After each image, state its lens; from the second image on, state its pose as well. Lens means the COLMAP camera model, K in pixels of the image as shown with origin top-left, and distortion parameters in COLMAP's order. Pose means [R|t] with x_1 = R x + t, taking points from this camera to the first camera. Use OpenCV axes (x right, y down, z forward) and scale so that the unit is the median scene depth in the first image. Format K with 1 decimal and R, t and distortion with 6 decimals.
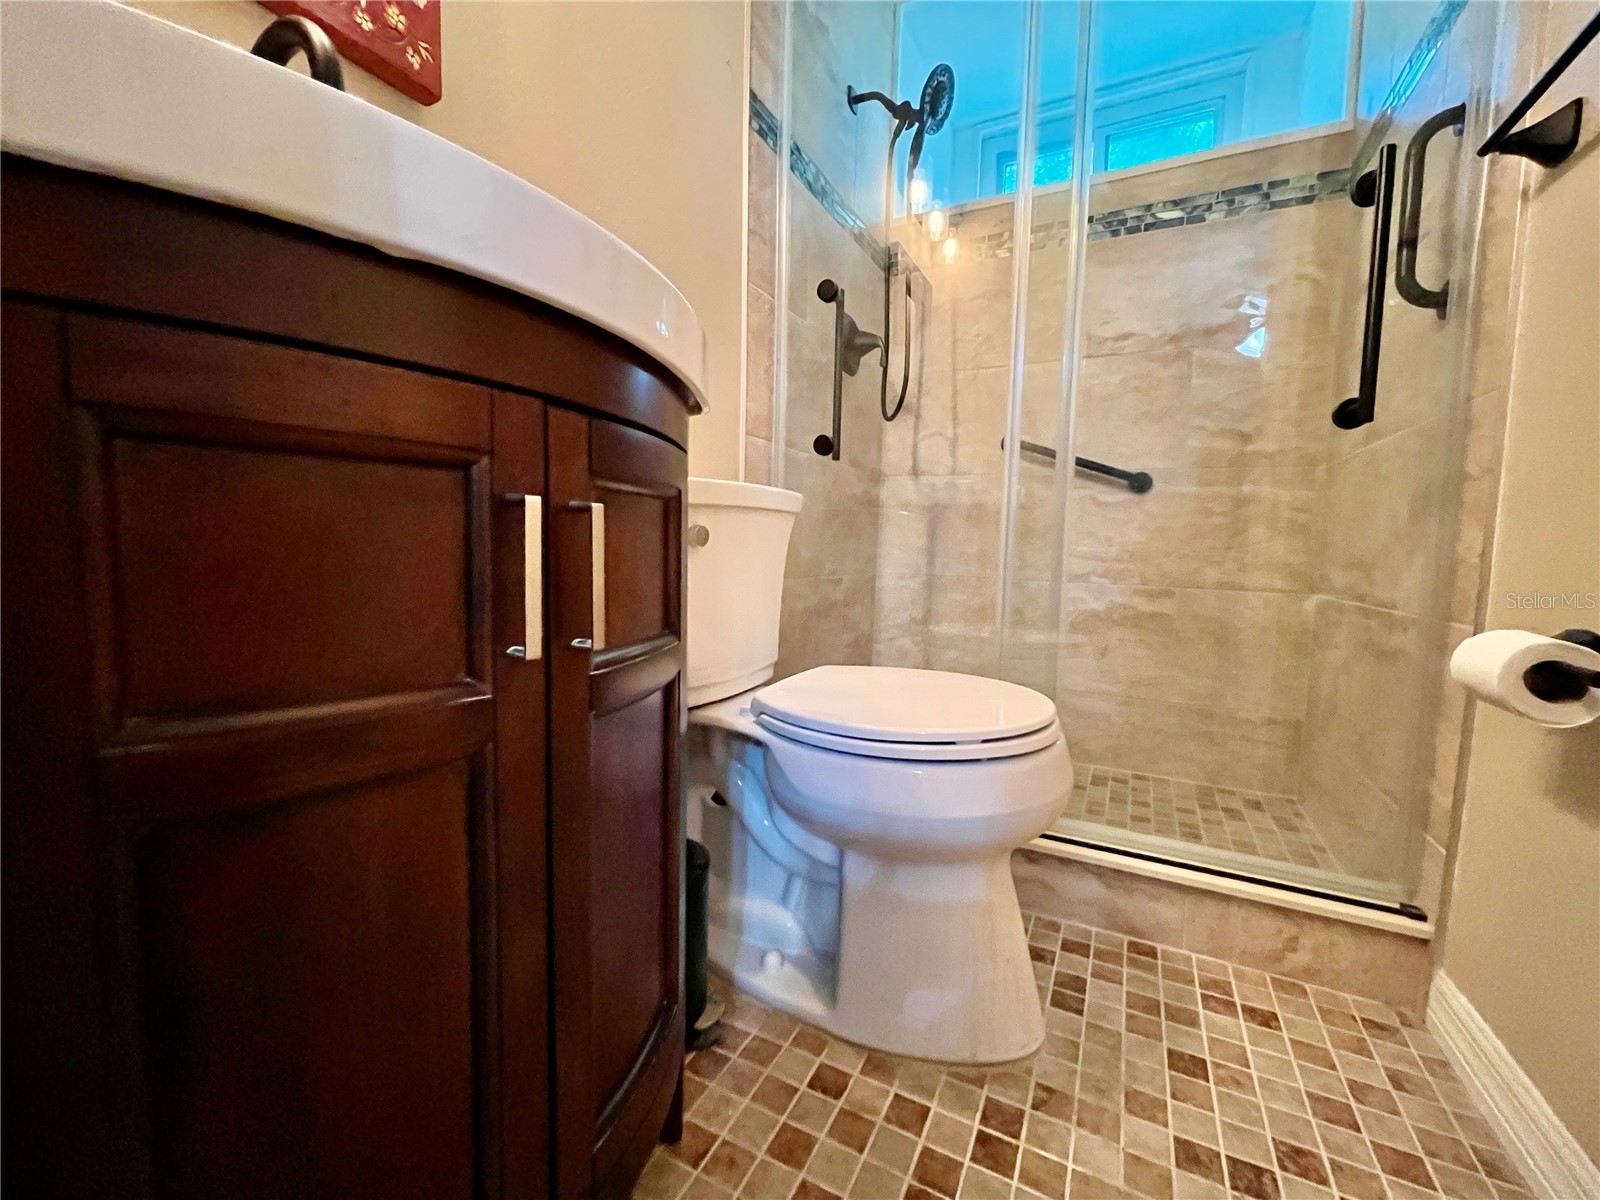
lens RADIAL K [[647.6, 0, 796.8], [0, 647.6, 597.8], [0, 0, 1]] dist [-0.002584, 0.000057]
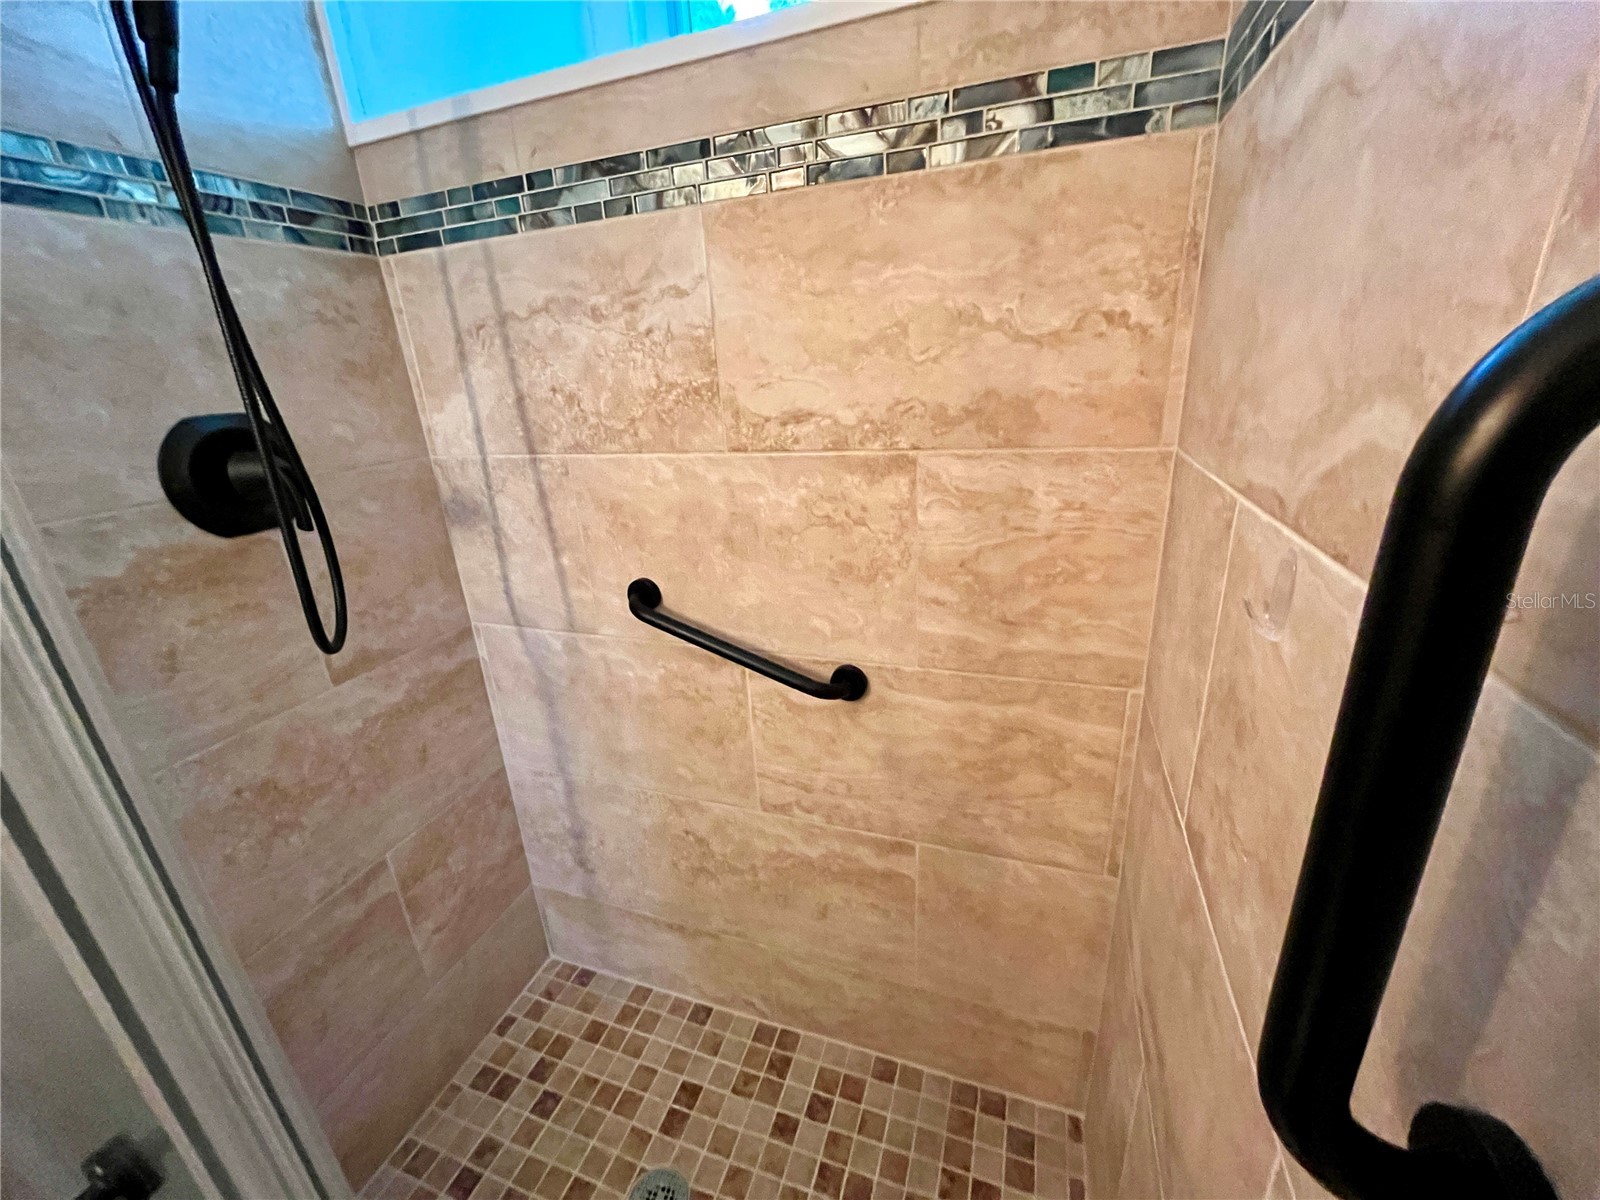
lens RADIAL K [[647.6, 0, 796.8], [0, 647.6, 597.8], [0, 0, 1]] dist [-0.002584, 0.000057]
pose [[0.986440, -0.127796, 0.102977, 0.444848], [0.096501, 0.959152, 0.265923, -0.410014], [-0.132755, -0.252379, 0.958478, 0.493146]]
